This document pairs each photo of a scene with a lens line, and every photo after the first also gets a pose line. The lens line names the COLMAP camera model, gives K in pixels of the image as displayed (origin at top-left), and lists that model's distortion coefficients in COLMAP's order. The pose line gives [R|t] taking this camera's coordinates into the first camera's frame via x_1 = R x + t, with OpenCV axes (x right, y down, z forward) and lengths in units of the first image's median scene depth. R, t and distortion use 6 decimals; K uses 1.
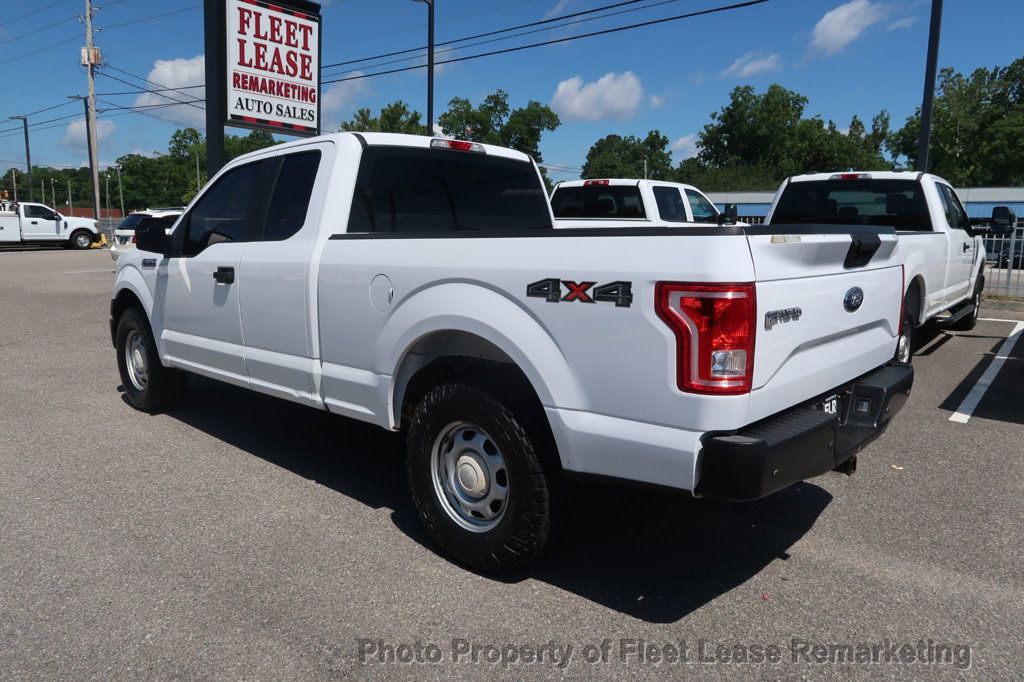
lens RADIAL K [[720.4, 0, 513.1], [0, 720.4, 335.7], [0, 0, 1]] dist [-0.029722, 0.024134]
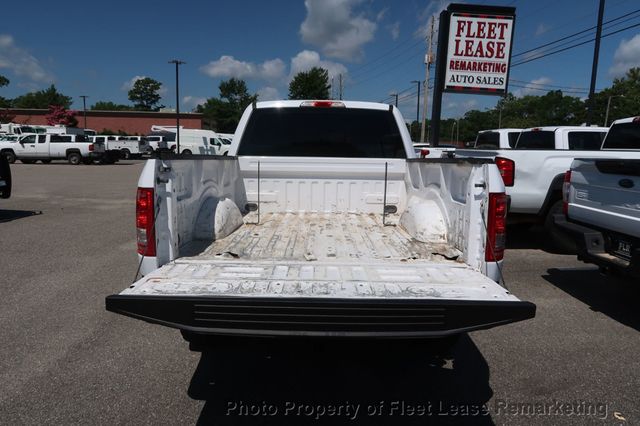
lens RADIAL K [[450.3, 0, 316.2], [0, 450.3, 208.2], [0, 0, 1]] dist [-0.029722, 0.024134]
pose [[0.683249, 0.099152, -0.723423, 0.174161], [-0.119514, 0.992562, 0.023163, -0.013031], [0.720339, 0.070632, 0.690017, 0.076915]]
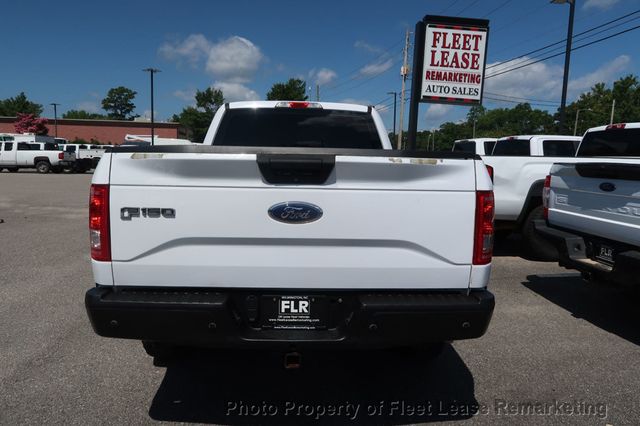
lens RADIAL K [[450.3, 0, 316.6], [0, 450.3, 209.6], [0, 0, 1]] dist [-0.029722, 0.024134]
pose [[0.719705, 0.083903, -0.689191, 0.166383], [-0.119364, 0.992843, -0.003779, -0.009577], [0.683942, 0.084984, 0.724570, 0.086074]]
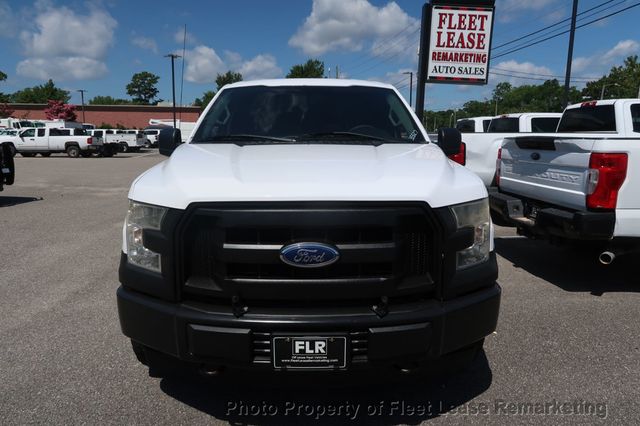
lens RADIAL K [[450.3, 0, 316.0], [0, 450.3, 208.1], [0, 0, 1]] dist [-0.029722, 0.024134]
pose [[0.683727, 0.103911, -0.722302, 0.225539], [-0.109352, 0.993223, 0.039375, -0.004153], [0.721498, 0.052063, 0.690456, 0.065672]]
